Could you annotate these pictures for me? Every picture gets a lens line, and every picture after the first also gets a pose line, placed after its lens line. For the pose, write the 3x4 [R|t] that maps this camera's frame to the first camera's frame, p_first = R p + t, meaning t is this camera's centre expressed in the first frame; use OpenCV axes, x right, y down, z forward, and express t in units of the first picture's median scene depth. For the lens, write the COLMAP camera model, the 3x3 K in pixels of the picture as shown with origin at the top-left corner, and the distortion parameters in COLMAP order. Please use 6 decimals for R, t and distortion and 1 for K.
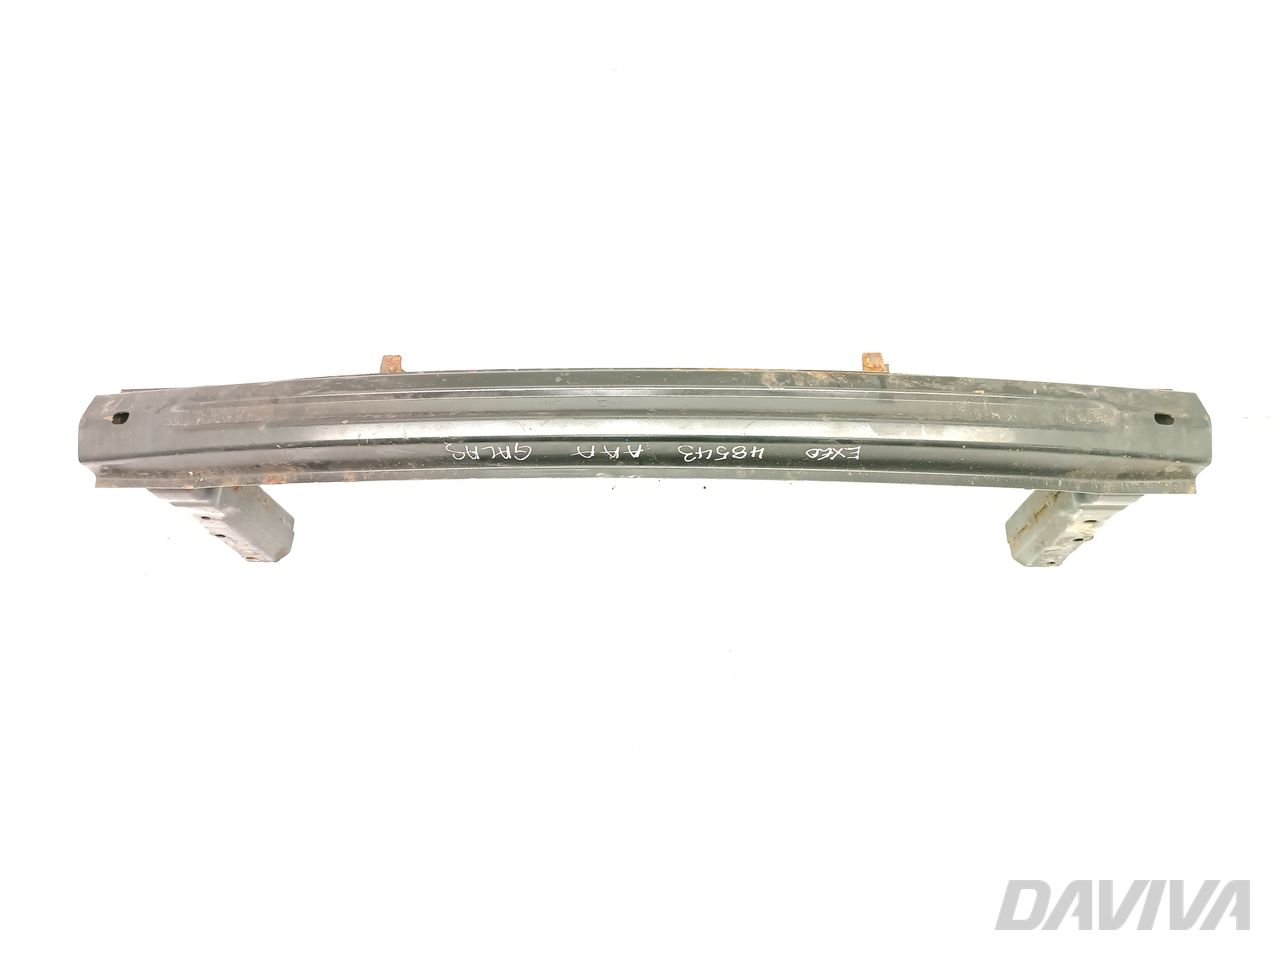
lens RADIAL K [[937.9, 0, 640.0], [0, 937.9, 480.0], [0, 0, 1]] dist [0.108612, -0.195459]
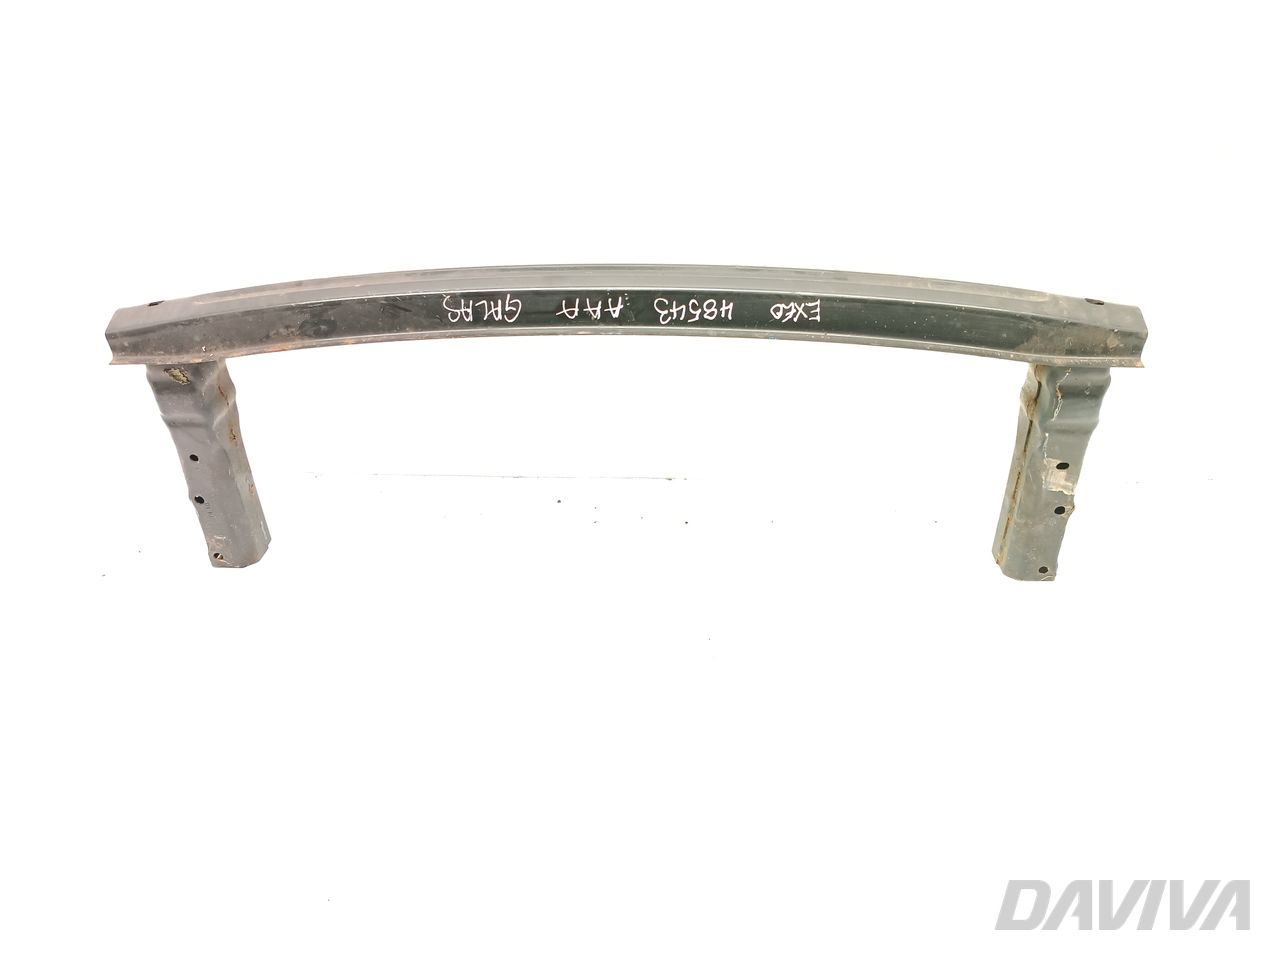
lens RADIAL K [[937.9, 0, 640.0], [0, 937.9, 480.0], [0, 0, 1]] dist [0.108612, -0.195459]
pose [[0.999143, 0.035385, -0.021468, 0.053973], [-0.041362, 0.835102, -0.548538, 0.731559], [-0.001482, 0.548955, 0.835850, 0.189453]]
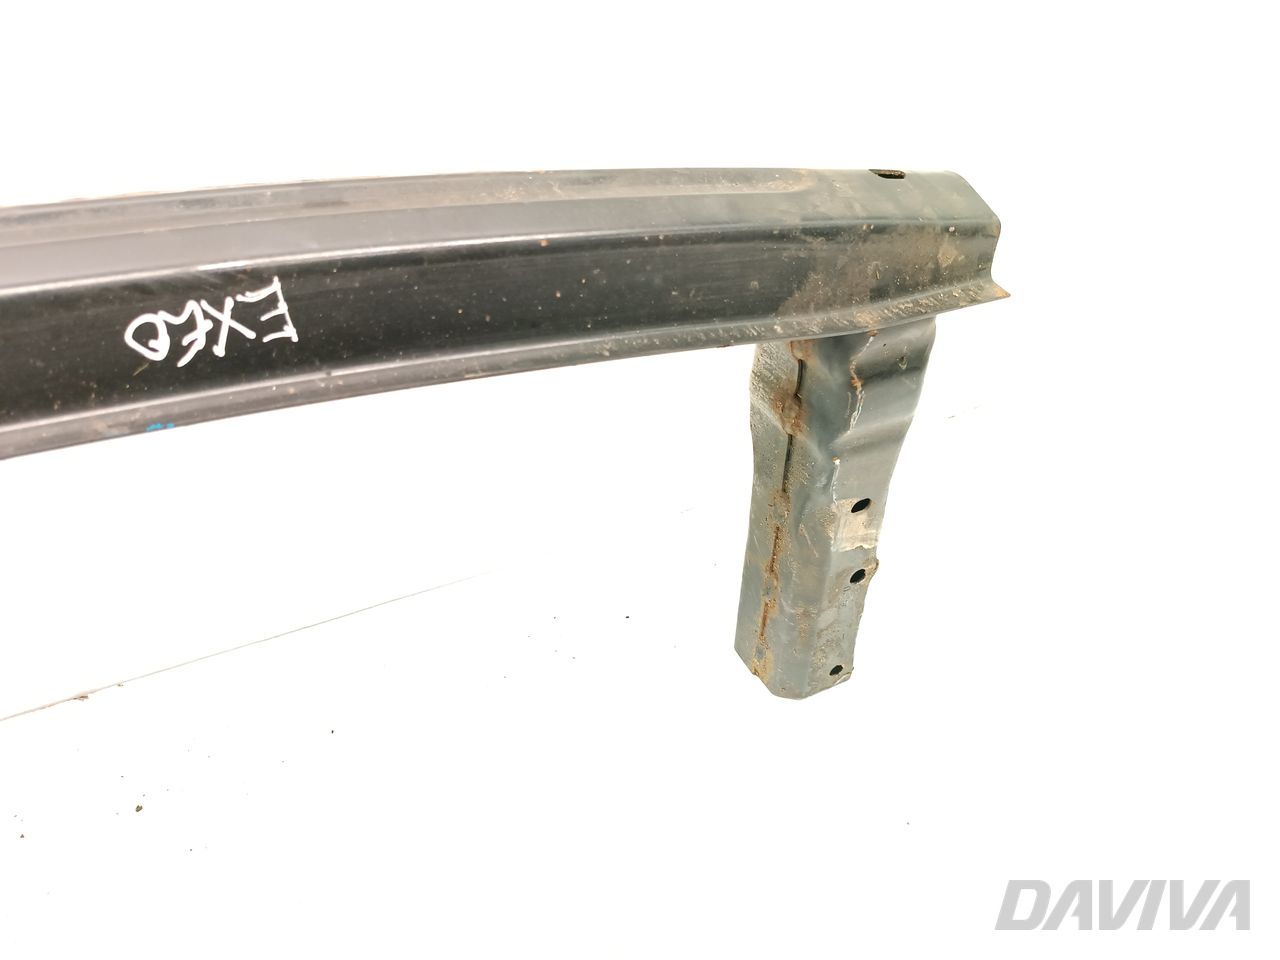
lens RADIAL K [[937.9, 0, 640.0], [0, 937.9, 480.0], [0, 0, 1]] dist [0.108612, -0.195459]
pose [[0.882681, -0.239334, 0.404467, 0.185875], [0.405460, 0.822986, -0.397865, 0.219105], [-0.237648, 0.515183, 0.823474, 0.690990]]
